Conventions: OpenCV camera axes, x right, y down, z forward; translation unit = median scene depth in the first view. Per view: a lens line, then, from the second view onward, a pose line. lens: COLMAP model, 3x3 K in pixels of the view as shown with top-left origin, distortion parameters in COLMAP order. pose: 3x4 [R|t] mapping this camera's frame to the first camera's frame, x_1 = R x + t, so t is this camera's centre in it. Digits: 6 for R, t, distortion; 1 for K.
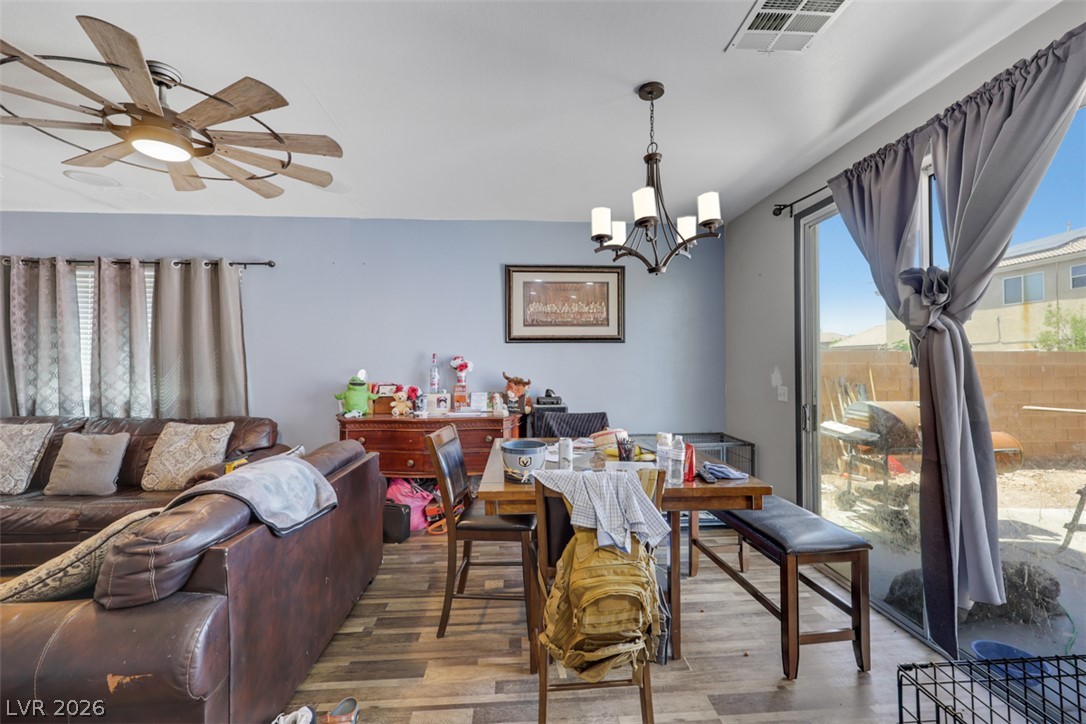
lens RADIAL K [[440.2, 0, 549.9], [0, 440.2, 356.4], [0, 0, 1]] dist [-0.004599, 0.000266]
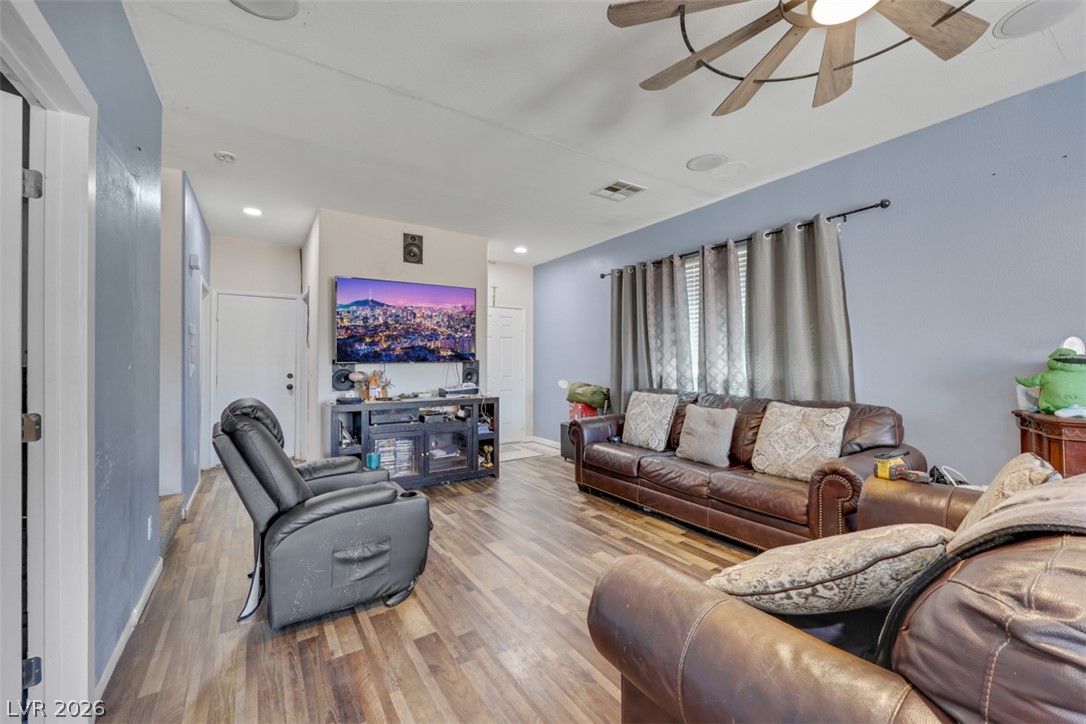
lens RADIAL K [[440.2, 0, 537.3], [0, 440.2, 357.5], [0, 0, 1]] dist [-0.004599, 0.000266]
pose [[0.473929, -0.013015, -0.880467, -0.264255], [0.017096, 0.999838, -0.005578, 0.049611], [0.880397, -0.012409, 0.474075, 0.115900]]
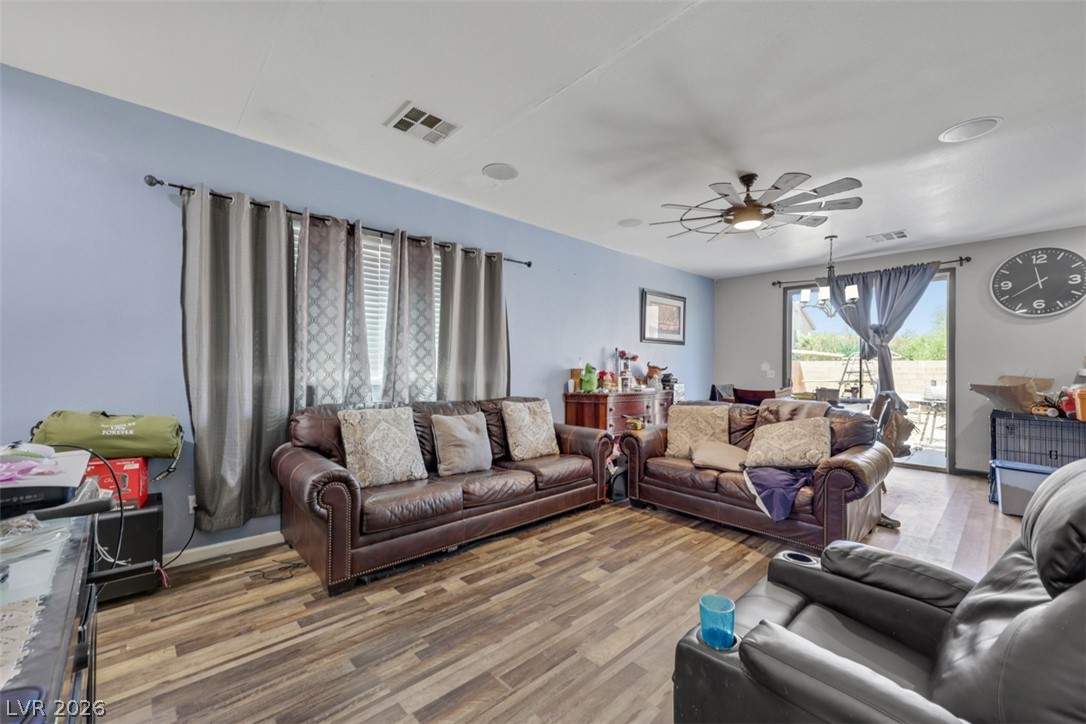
lens RADIAL K [[440.2, 0, 548.8], [0, 440.2, 368.2], [0, 0, 1]] dist [-0.004599, 0.000266]
pose [[0.776168, 0.006401, 0.630494, -1.361977], [-0.019592, 0.999710, 0.013968, 0.044938], [-0.630222, -0.023194, 0.776068, 0.069269]]
